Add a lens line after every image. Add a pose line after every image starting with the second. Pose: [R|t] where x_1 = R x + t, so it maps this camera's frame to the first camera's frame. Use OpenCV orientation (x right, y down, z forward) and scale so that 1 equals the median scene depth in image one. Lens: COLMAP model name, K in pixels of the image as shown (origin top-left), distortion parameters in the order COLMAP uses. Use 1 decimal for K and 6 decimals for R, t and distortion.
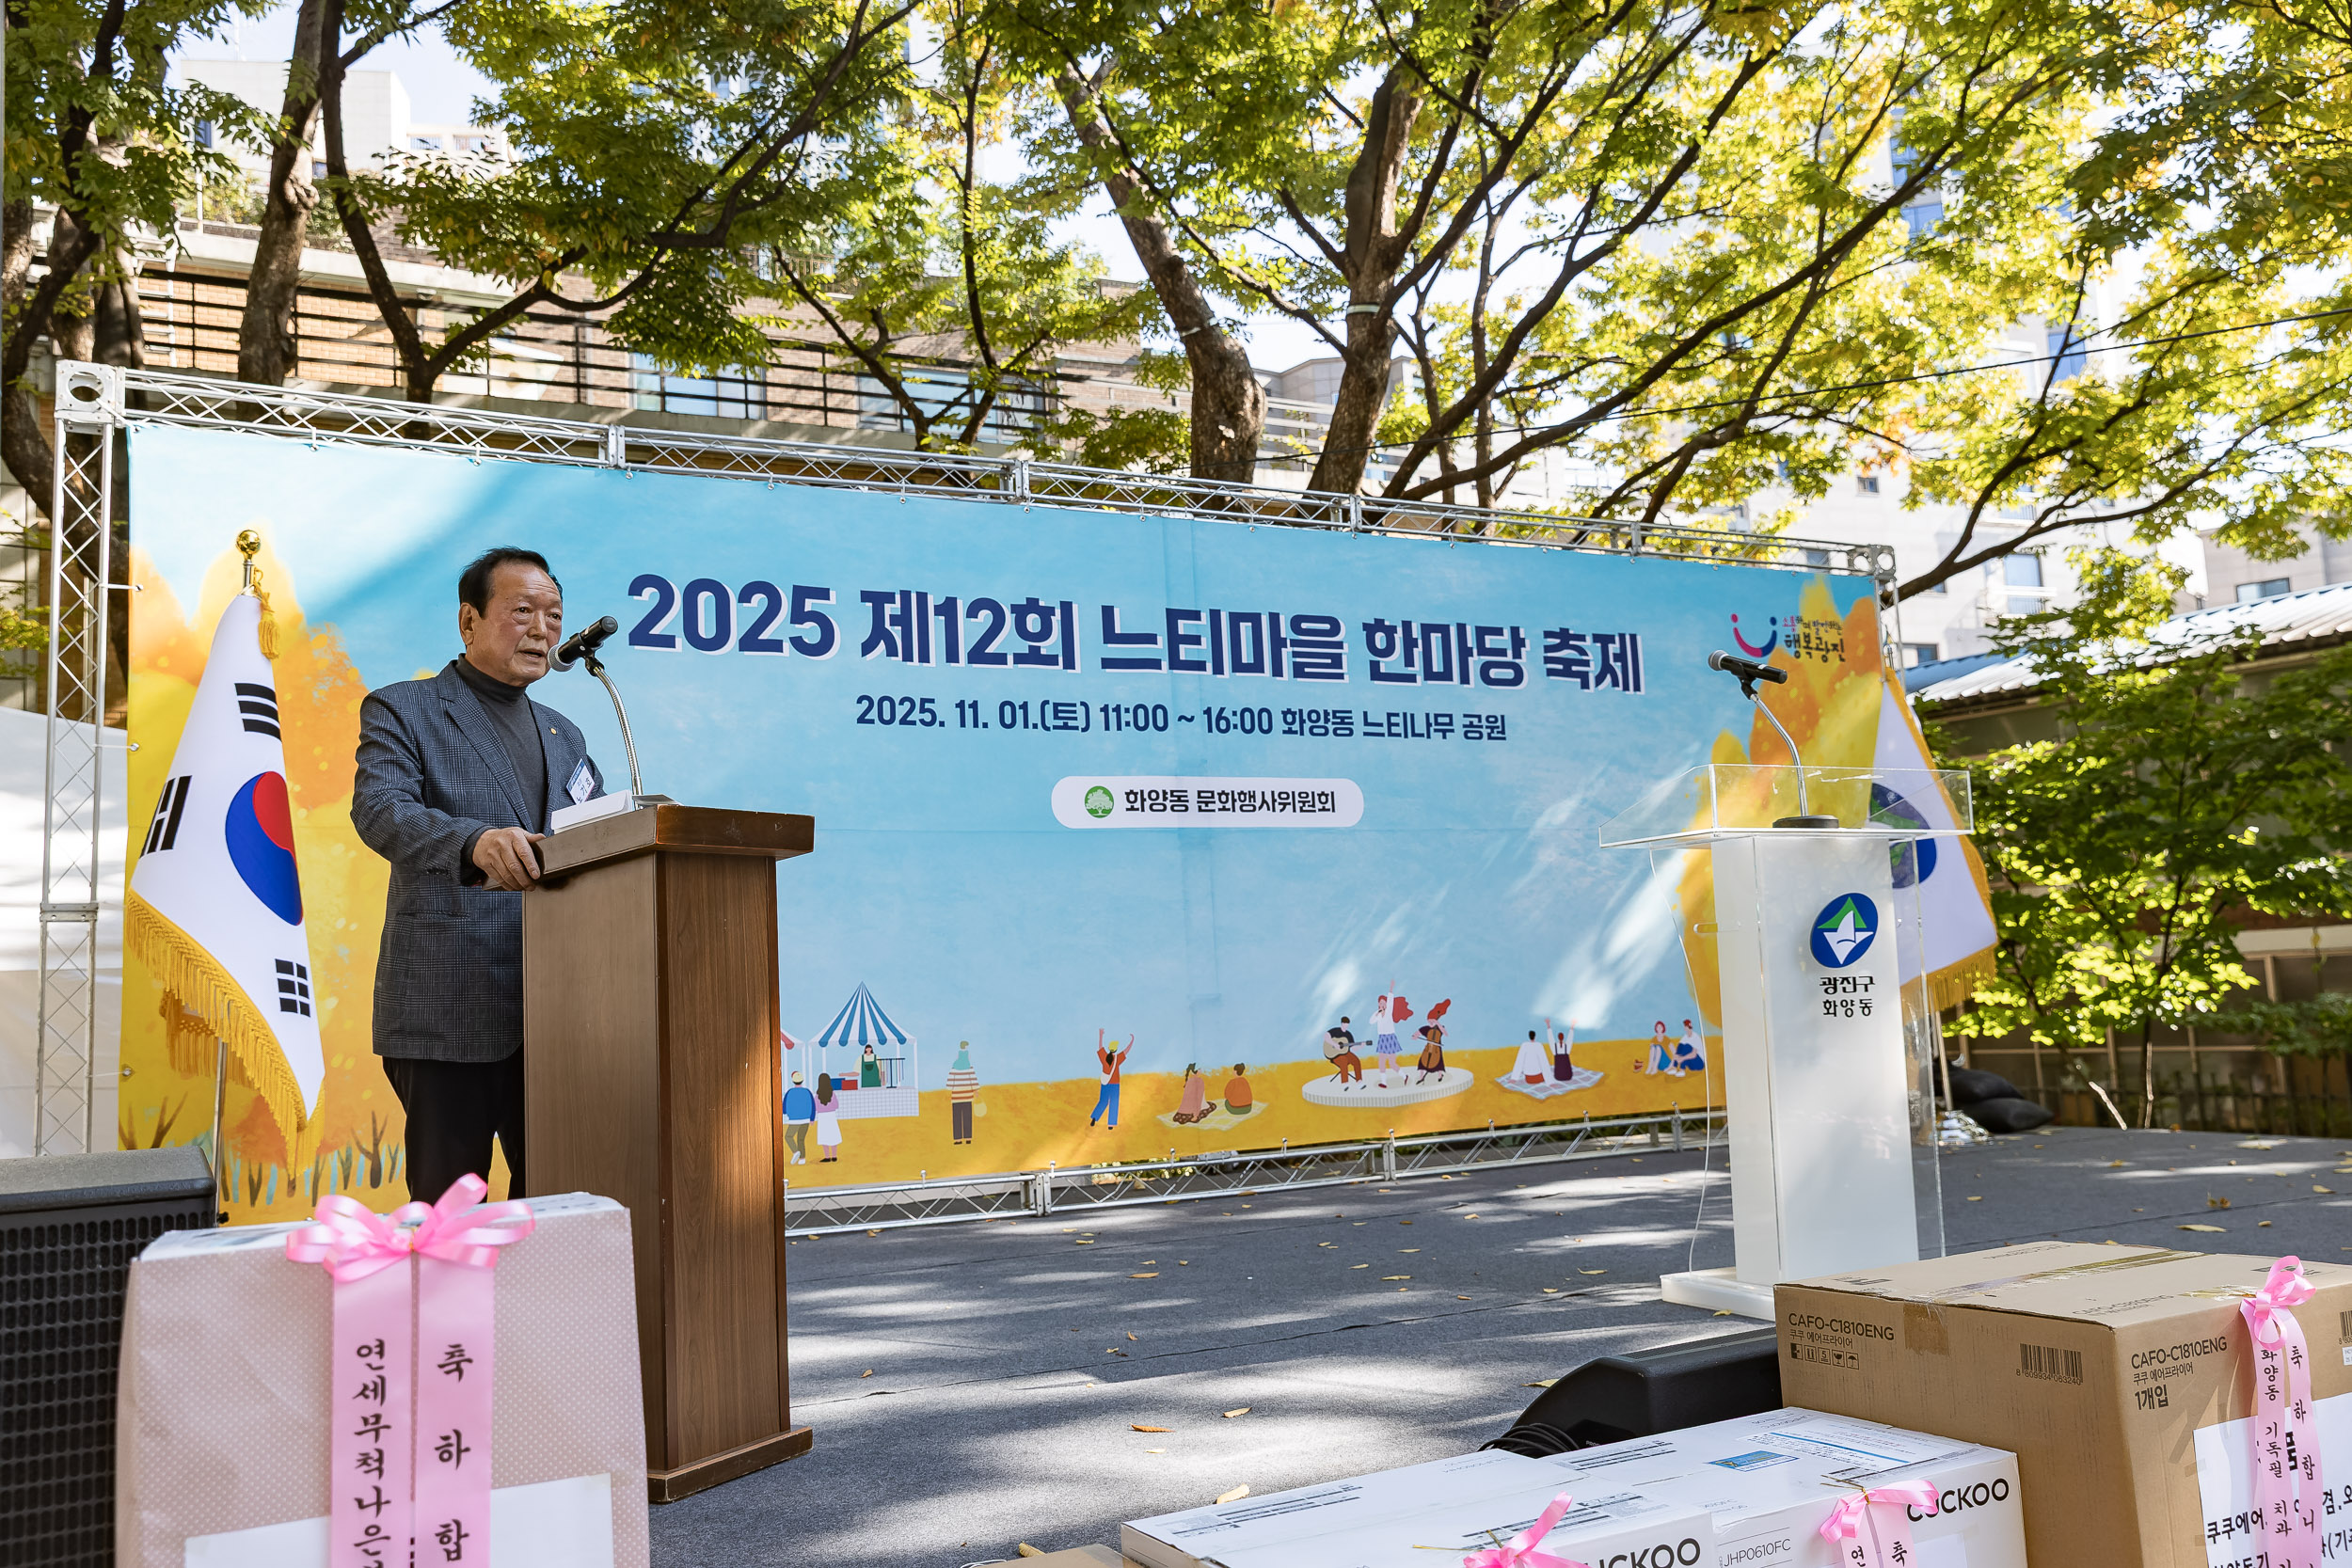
lens RADIAL K [[1988.4, 0, 1176.0], [0, 1988.4, 784.0], [0, 0, 1]] dist [-0.001123, 0.004748]
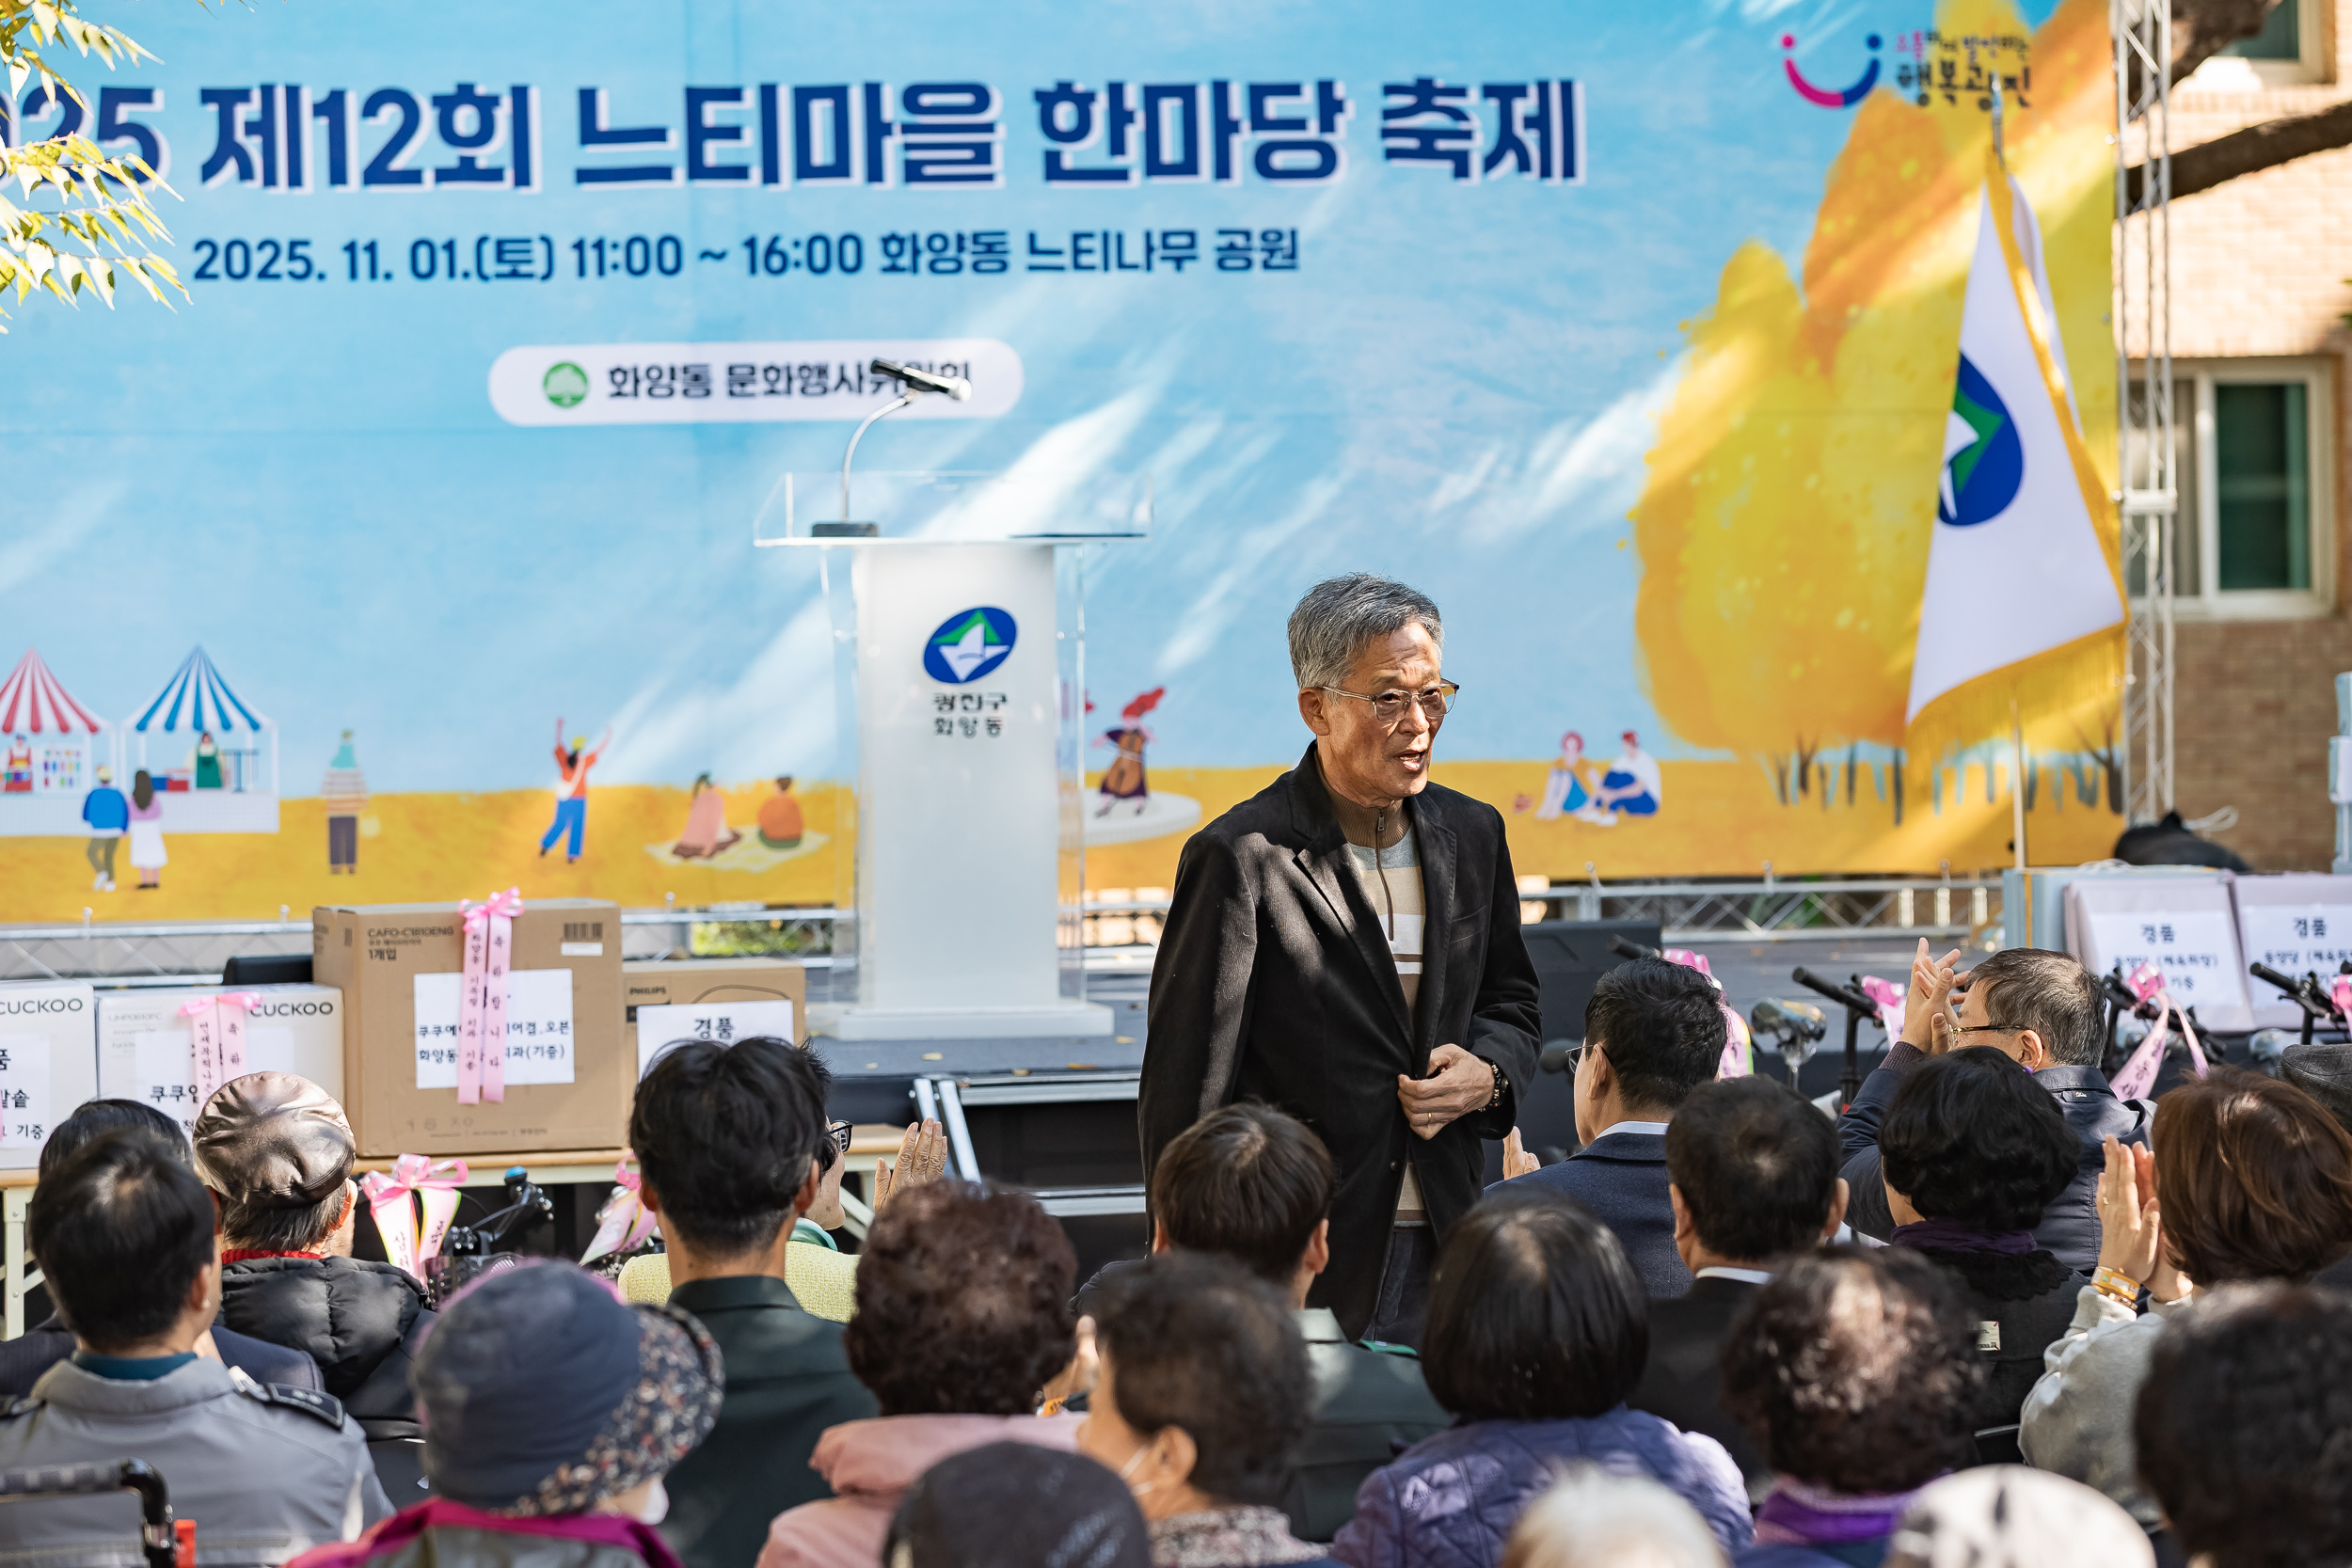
lens RADIAL K [[8222.9, 0, 1181.7], [0, 8222.9, 851.7], [0, 0, 1]] dist [-0.041082, 1.135945]
pose [[0.973939, 0.035117, -0.224074, 0.750382], [-0.002150, 0.989326, 0.145704, -0.227471], [0.226799, -0.141425, 0.963619, -1.570409]]
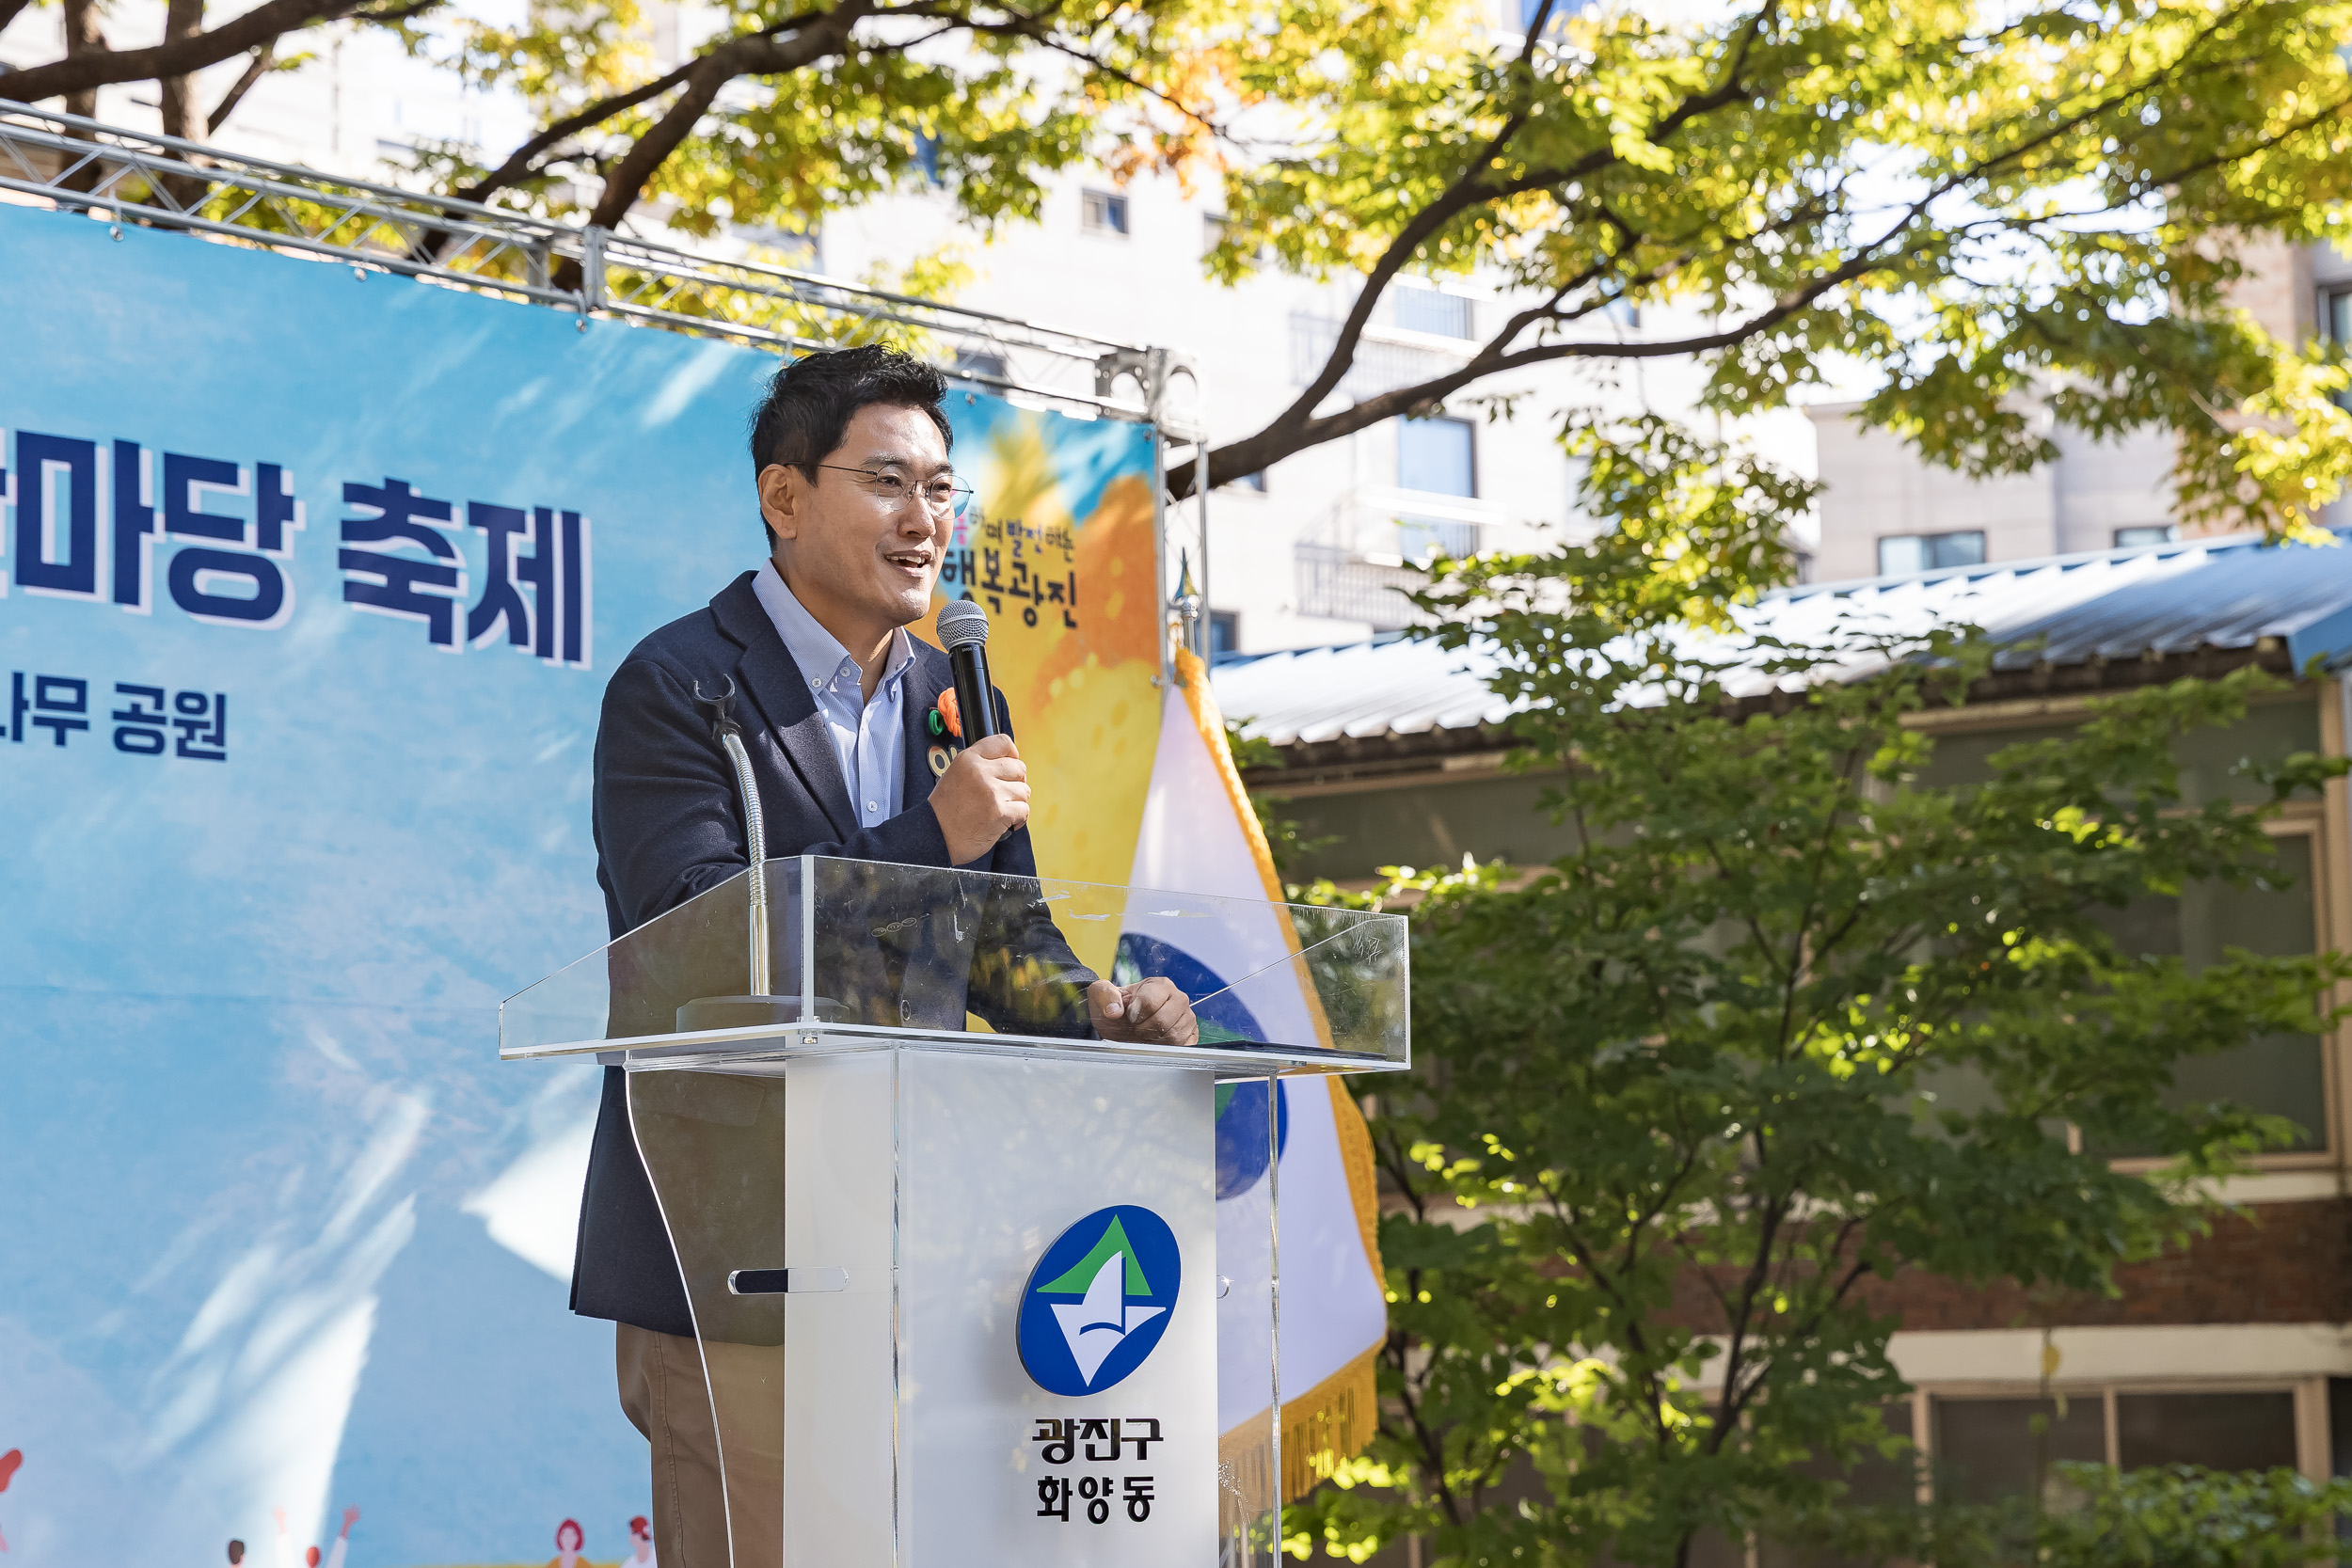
lens RADIAL K [[5108.5, 0, 1265.1], [0, 5108.5, 653.5], [0, 0, 1]] dist [0.027280, 0.093905]
pose [[0.927872, 0.079907, 0.364238, -0.006068], [-0.062805, 0.996305, -0.058577, 0.002141], [-0.367573, 0.031476, 0.929462, 0.027729]]
